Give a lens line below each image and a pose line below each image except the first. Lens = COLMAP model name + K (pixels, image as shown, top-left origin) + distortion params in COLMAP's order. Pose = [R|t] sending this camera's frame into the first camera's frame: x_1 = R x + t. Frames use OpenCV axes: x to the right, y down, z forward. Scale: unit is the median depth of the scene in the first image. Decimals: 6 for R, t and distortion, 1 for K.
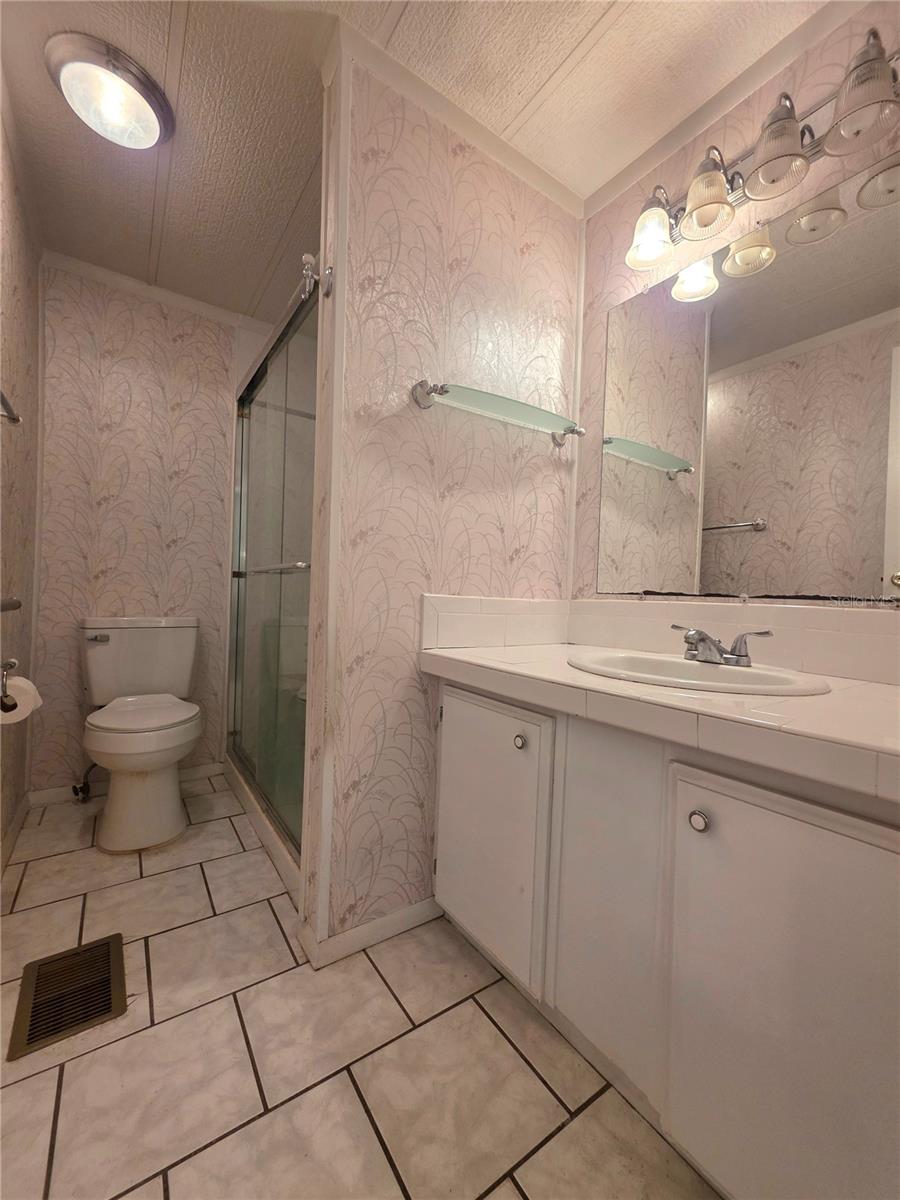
lens RADIAL K [[479.3, 0, 450.5], [0, 479.3, 600.6], [0, 0, 1]] dist [0.002293, 0.000077]
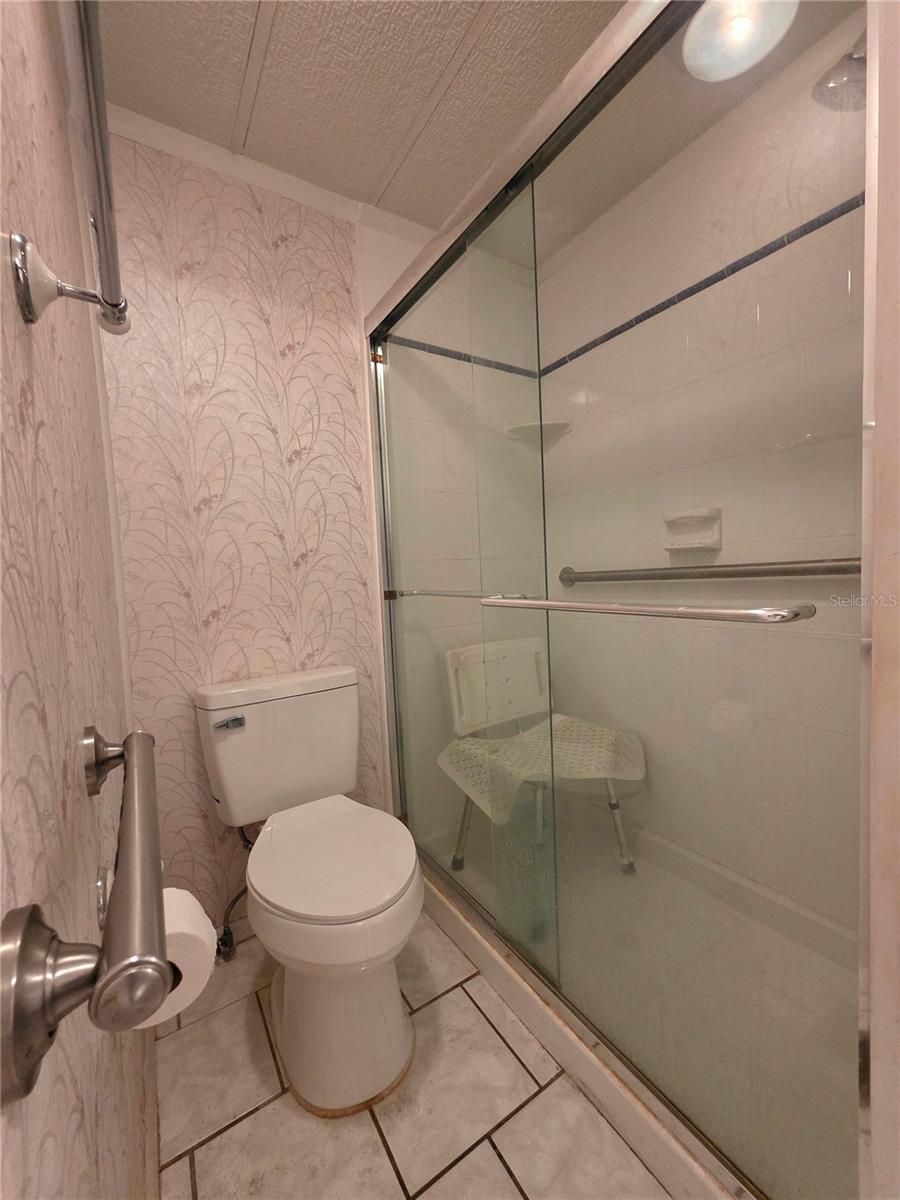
lens RADIAL K [[479.3, 0, 450.3], [0, 479.3, 600.0], [0, 0, 1]] dist [0.002293, 0.000077]
pose [[0.996228, -0.077659, -0.038703, -0.374630], [0.079654, 0.995413, 0.052994, -0.087247], [0.034410, -0.055877, 0.997845, 0.356403]]
